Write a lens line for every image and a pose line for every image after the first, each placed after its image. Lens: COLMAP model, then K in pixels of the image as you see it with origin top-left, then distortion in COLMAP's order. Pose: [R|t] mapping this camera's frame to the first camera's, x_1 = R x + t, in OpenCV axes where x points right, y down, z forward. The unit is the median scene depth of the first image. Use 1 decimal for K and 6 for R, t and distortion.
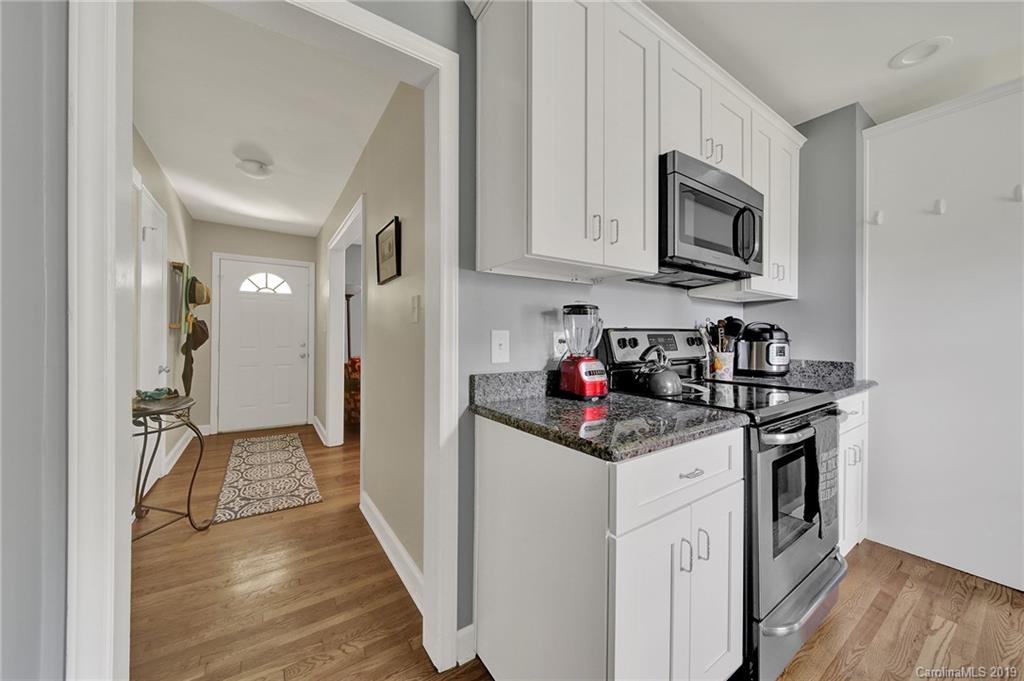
lens RADIAL K [[359.3, 0, 510.7], [0, 359.3, 336.6], [0, 0, 1]] dist [0.002274, -0.002234]
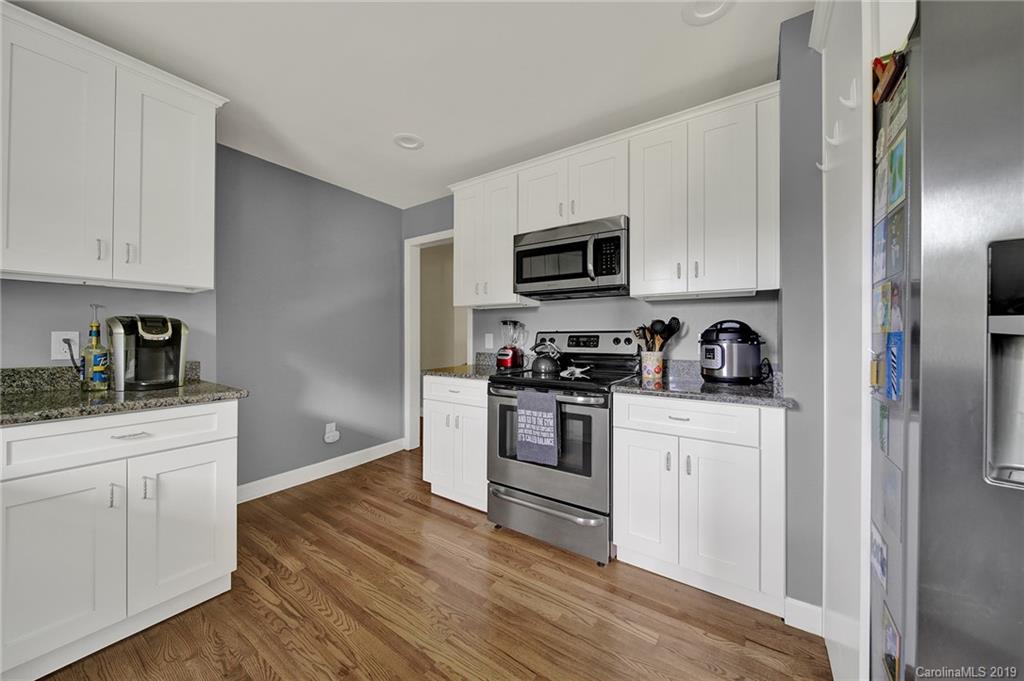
lens RADIAL K [[359.3, 0, 510.7], [0, 359.3, 336.6], [0, 0, 1]] dist [0.002274, -0.002234]
pose [[0.354958, -0.000733, -0.934882, 1.928214], [-0.002979, 0.999994, -0.001915, 0.002768], [0.934877, 0.003464, 0.354954, 0.299946]]
